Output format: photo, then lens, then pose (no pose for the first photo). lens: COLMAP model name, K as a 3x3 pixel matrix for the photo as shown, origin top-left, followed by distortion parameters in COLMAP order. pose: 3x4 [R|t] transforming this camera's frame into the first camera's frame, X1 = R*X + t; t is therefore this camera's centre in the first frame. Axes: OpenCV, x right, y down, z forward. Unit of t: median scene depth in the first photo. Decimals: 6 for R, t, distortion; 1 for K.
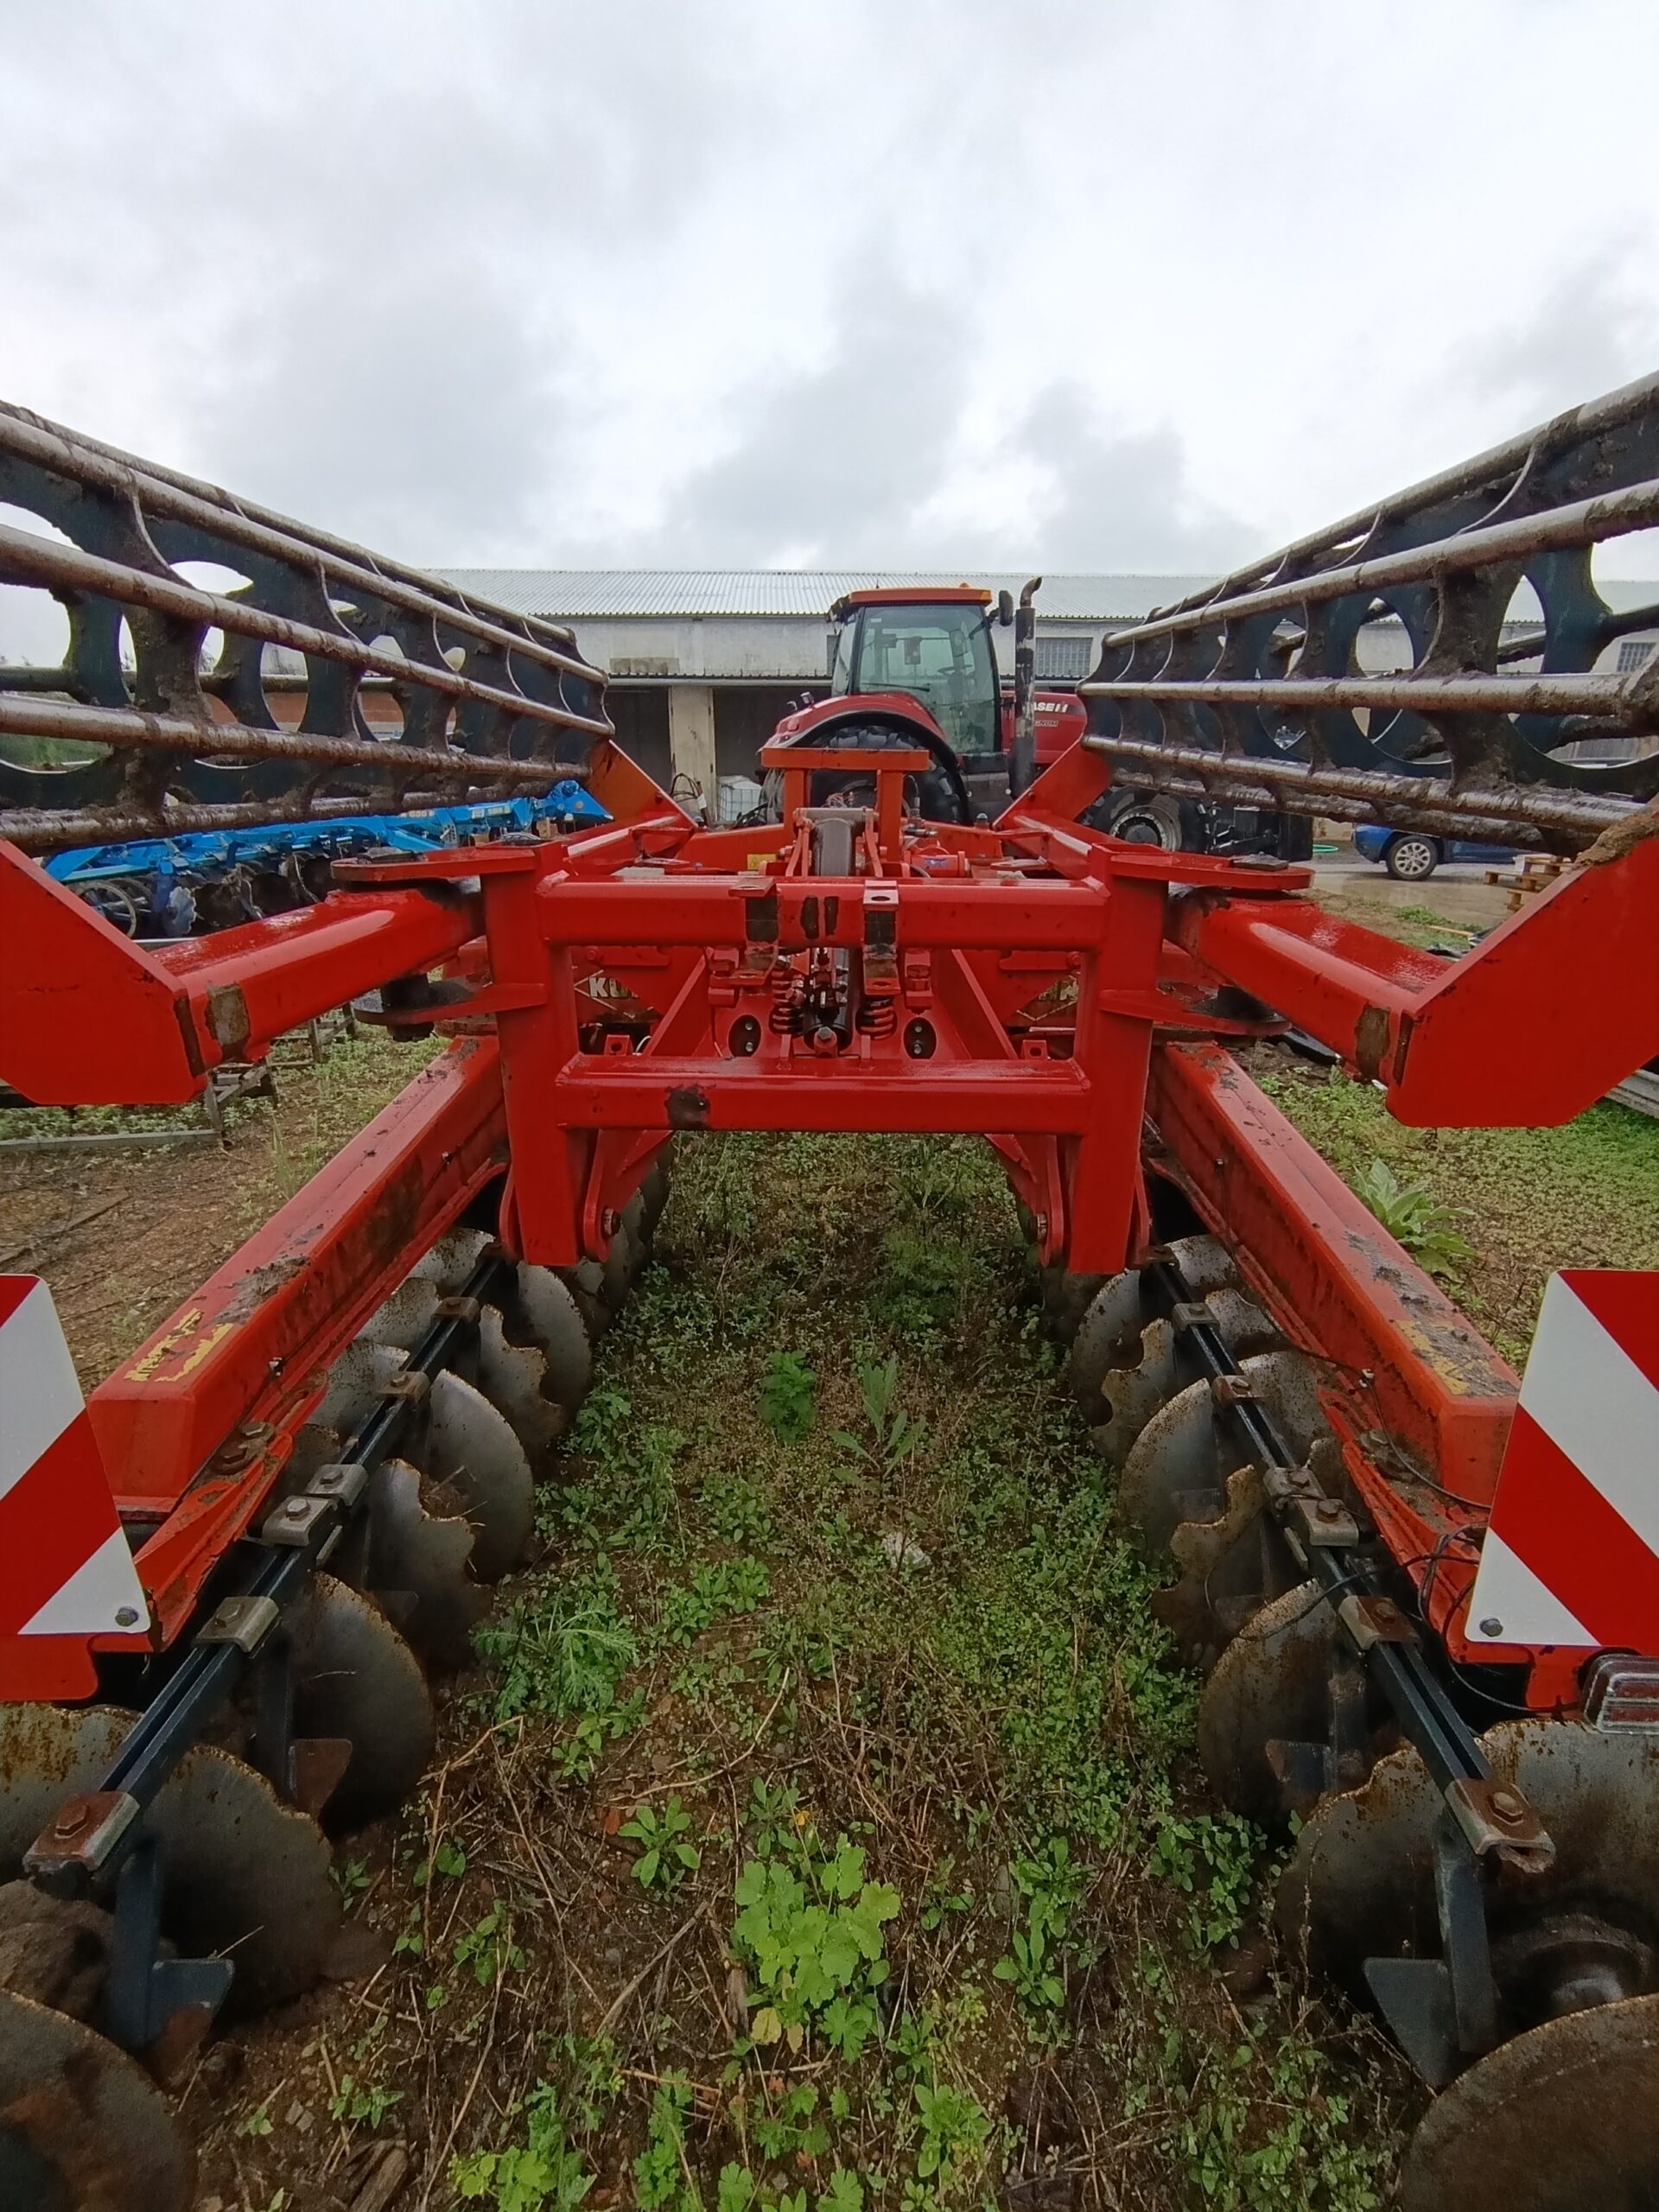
lens RADIAL K [[1002.9, 0, 843.4], [0, 1002.9, 1111.2], [0, 0, 1]] dist [-0.051752, 0.041705]
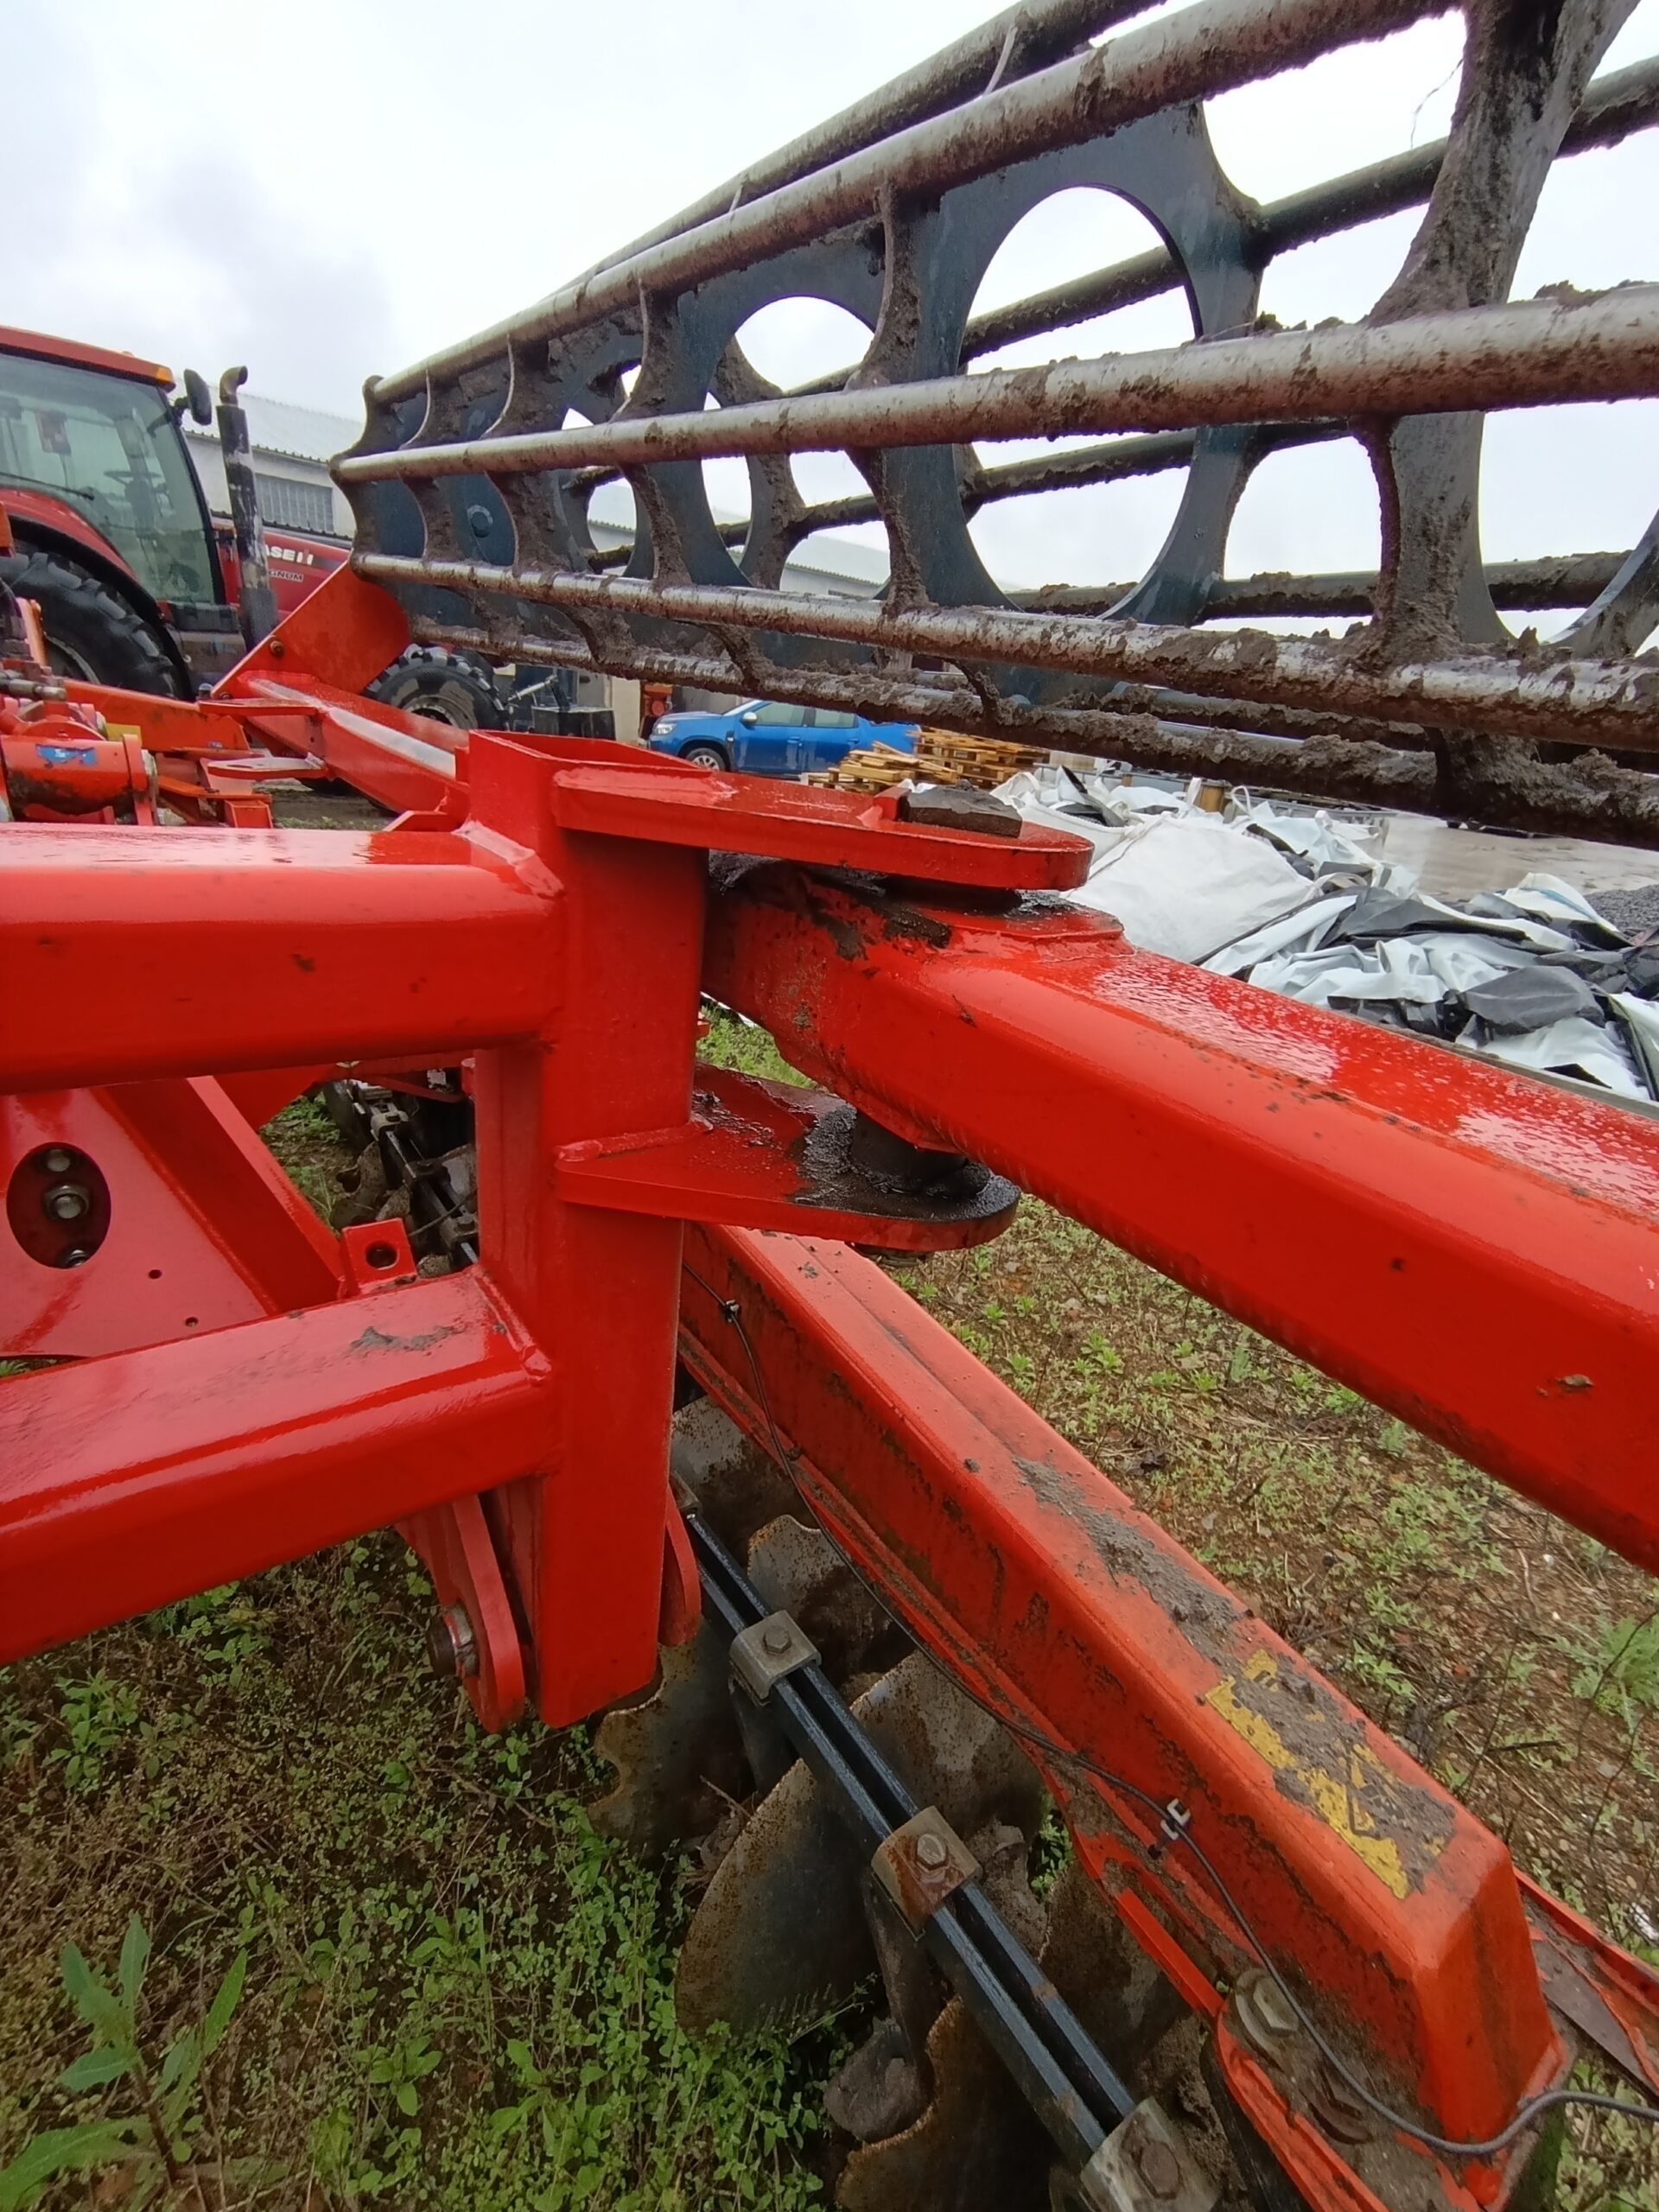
lens RADIAL K [[978.3, 0, 847.9], [0, 978.3, 1113.0], [0, 0, 1]] dist [-0.008516, 0.000904]
pose [[0.782233, -0.158779, 0.602412, 0.020802], [0.099244, 0.986387, 0.131115, -0.028194], [-0.615030, -0.042777, 0.787342, 0.107461]]
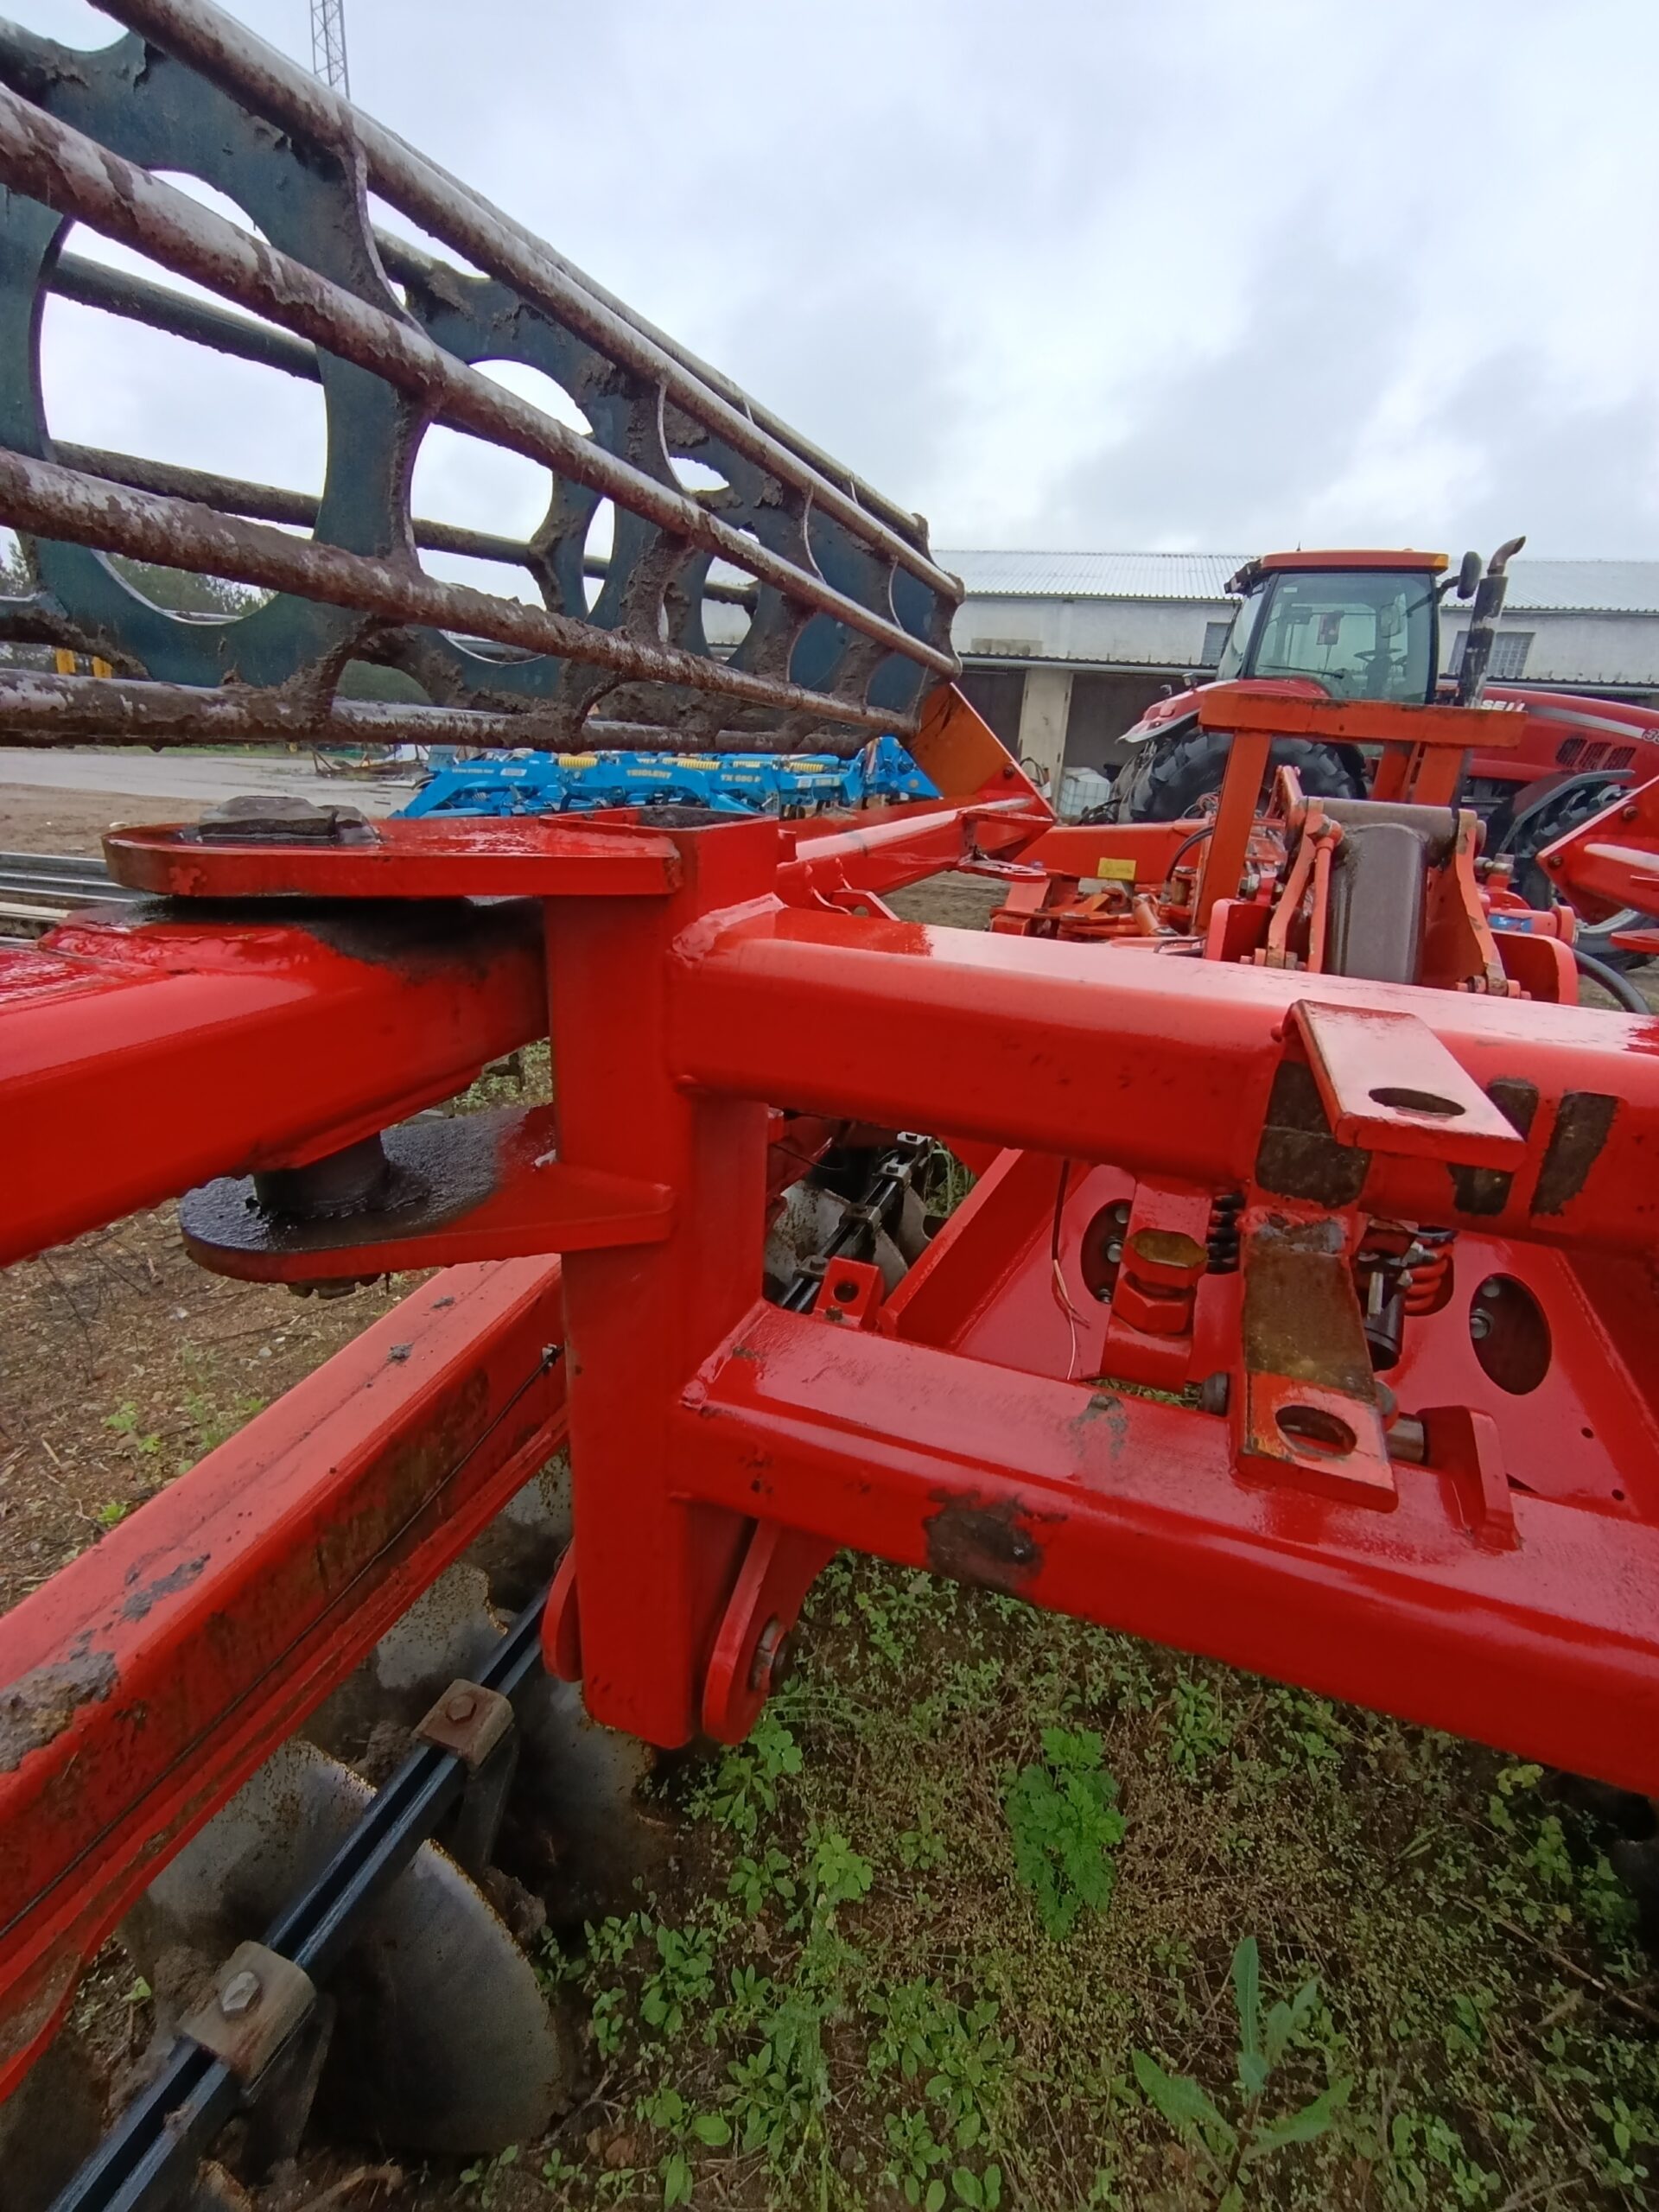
lens RADIAL K [[978.3, 0, 847.9], [0, 978.3, 1113.0], [0, 0, 1]] dist [-0.008516, 0.000904]
pose [[0.947119, 0.164966, -0.275232, -0.022500], [-0.160423, 0.986274, 0.039102, -0.030488], [0.277904, 0.007119, 0.960582, 0.109673]]
